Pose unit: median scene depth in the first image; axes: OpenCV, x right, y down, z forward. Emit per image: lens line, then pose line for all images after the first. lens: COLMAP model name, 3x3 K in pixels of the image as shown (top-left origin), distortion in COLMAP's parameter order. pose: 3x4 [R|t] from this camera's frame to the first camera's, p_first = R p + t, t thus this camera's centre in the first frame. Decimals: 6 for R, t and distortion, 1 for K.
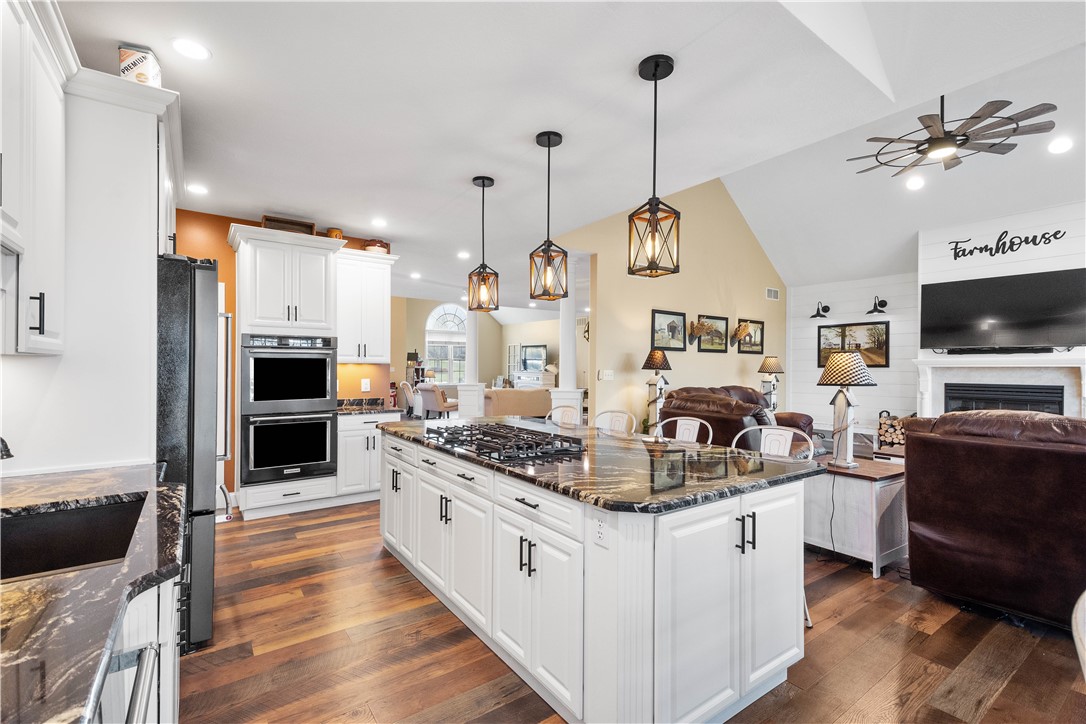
lens RADIAL K [[488.7, 0, 543.6], [0, 488.7, 367.6], [0, 0, 1]] dist [0.011131, -0.001249]
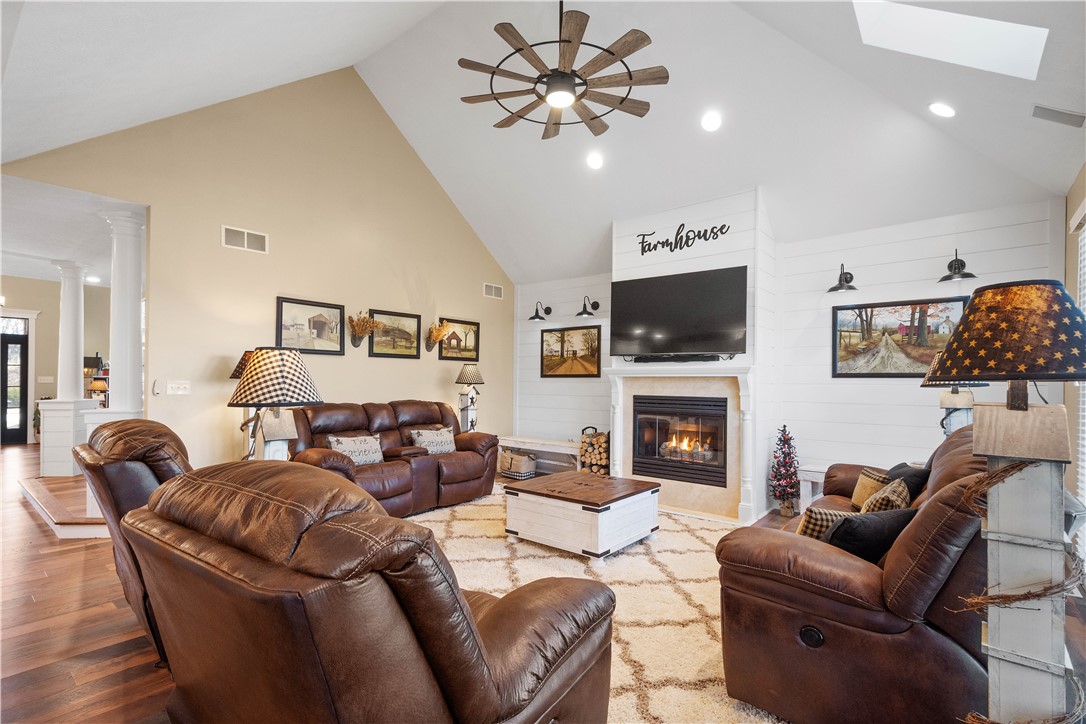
lens RADIAL K [[497.1, 0, 543.3], [0, 497.1, 378.2], [0, 0, 1]] dist [0.012595, -0.000570]
pose [[0.965442, 0.002253, 0.260607, 0.396261], [-0.002232, 0.999997, -0.000377, 0.001806], [-0.260607, -0.000218, 0.965445, 0.171283]]
